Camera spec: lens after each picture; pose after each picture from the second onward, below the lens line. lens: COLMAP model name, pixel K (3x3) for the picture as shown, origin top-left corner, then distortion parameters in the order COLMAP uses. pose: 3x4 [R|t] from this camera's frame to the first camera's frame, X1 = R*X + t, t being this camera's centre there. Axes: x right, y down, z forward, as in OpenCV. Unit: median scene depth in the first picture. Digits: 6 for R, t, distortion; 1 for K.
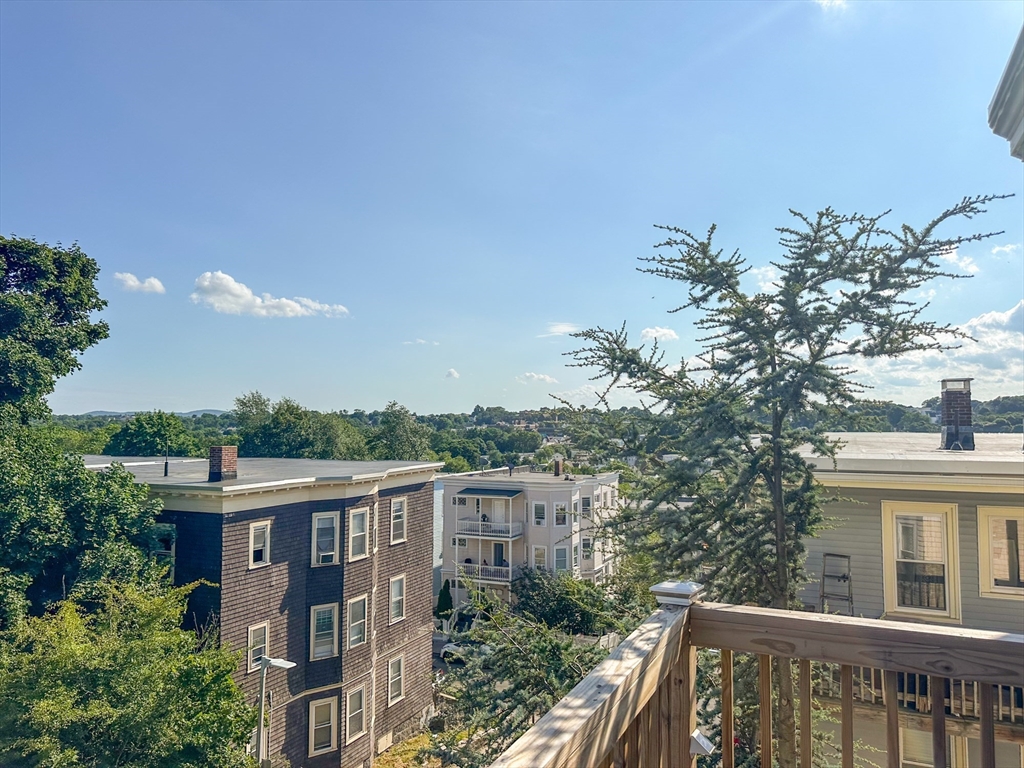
lens RADIAL K [[707.8, 0, 512.0], [0, 707.8, 384.0], [0, 0, 1]] dist [-0.047198, -0.001749]
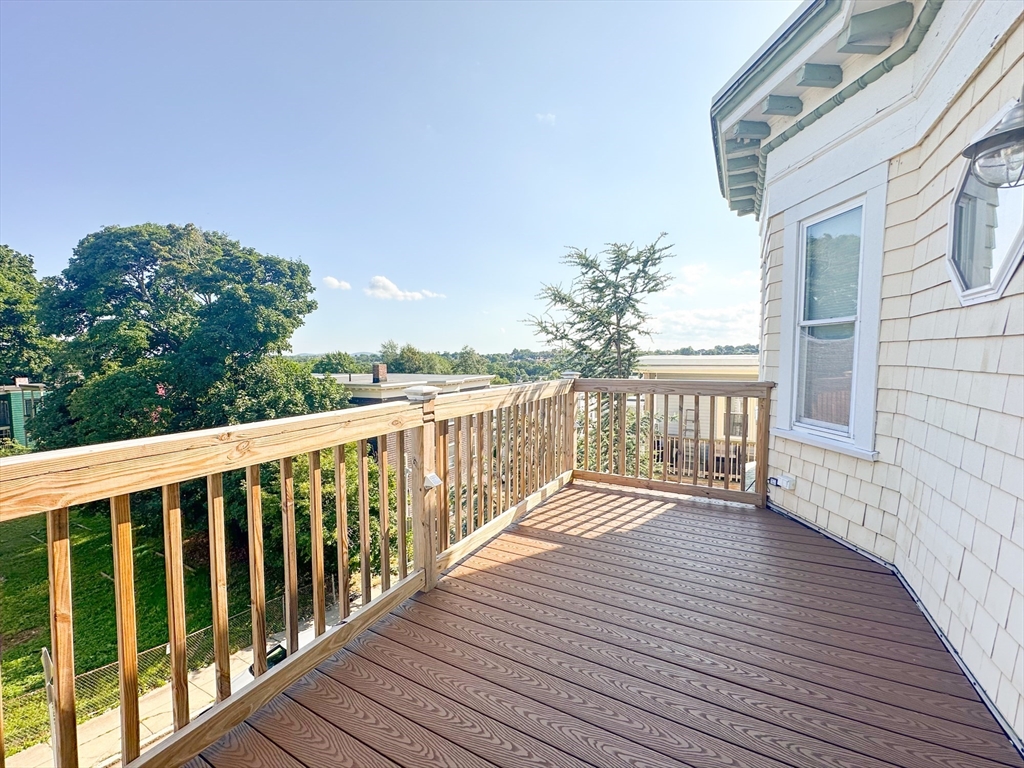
lens RADIAL K [[411.0, 0, 508.2], [0, 411.0, 382.8], [0, 0, 1]] dist [0.000065, 0.000322]
pose [[0.997801, -0.012696, -0.065057, 0.014279], [0.019997, 0.993413, 0.112829, 0.020932], [0.063196, -0.113882, 0.991482, -0.114554]]
